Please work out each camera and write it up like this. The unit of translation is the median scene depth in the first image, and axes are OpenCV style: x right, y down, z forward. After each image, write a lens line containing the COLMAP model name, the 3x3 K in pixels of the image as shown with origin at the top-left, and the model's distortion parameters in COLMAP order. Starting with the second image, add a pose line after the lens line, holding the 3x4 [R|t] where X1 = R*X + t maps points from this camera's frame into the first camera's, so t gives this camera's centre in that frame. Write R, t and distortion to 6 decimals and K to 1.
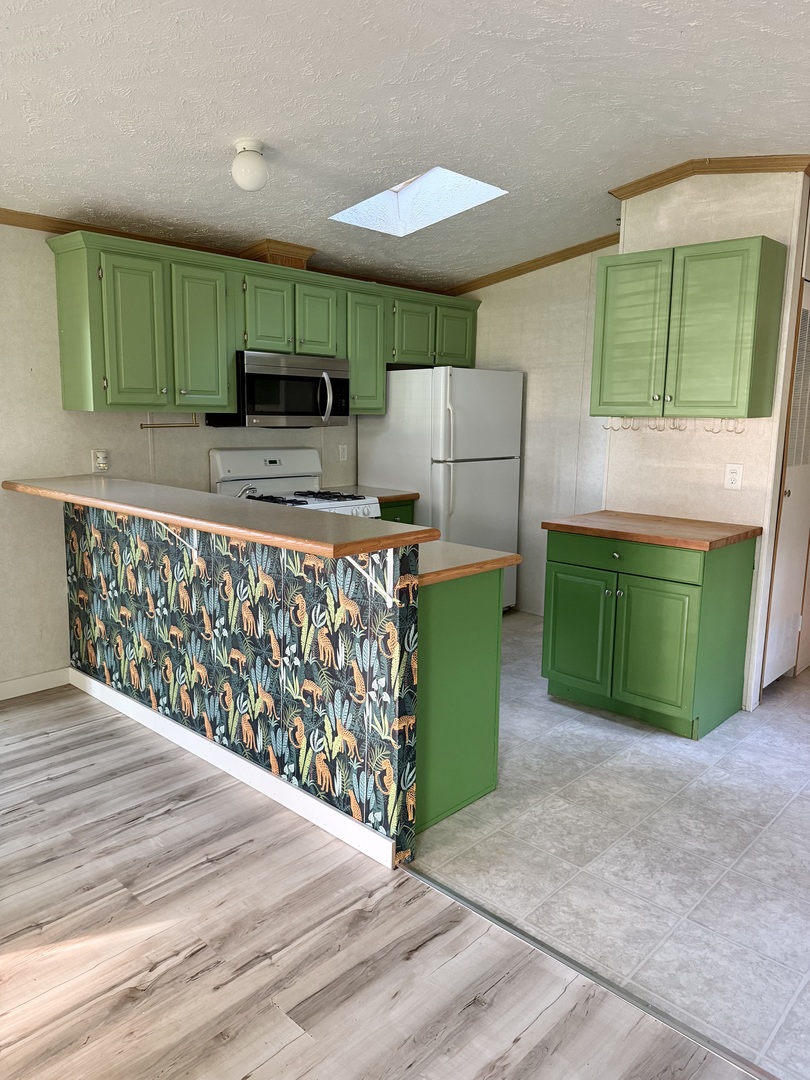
lens RADIAL K [[760.5, 0, 405.0], [0, 760.5, 540.0], [0, 0, 1]] dist [0.001076, -0.000984]
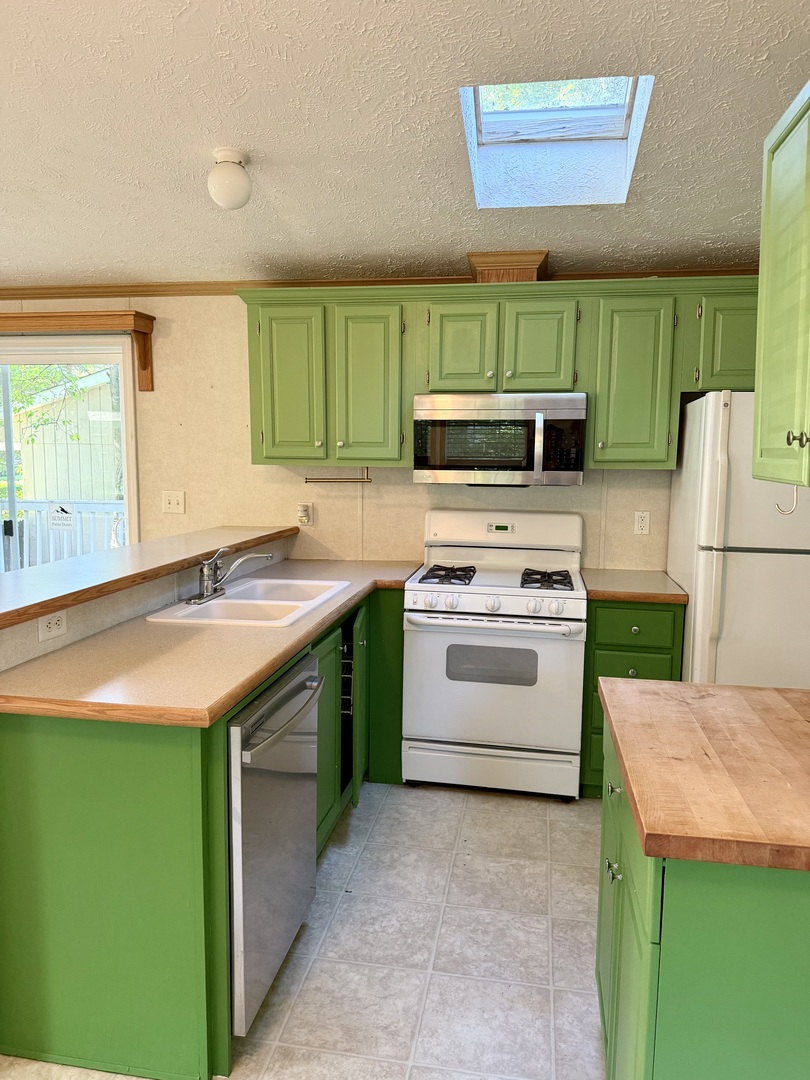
lens RADIAL K [[760.5, 0, 405.0], [0, 760.5, 540.0], [0, 0, 1]] dist [0.001076, -0.000984]
pose [[0.556756, 0.084624, -0.826355, 0.464347], [-0.139536, 0.990189, 0.007389, -0.089399], [0.818873, 0.111192, 0.563102, 0.515000]]
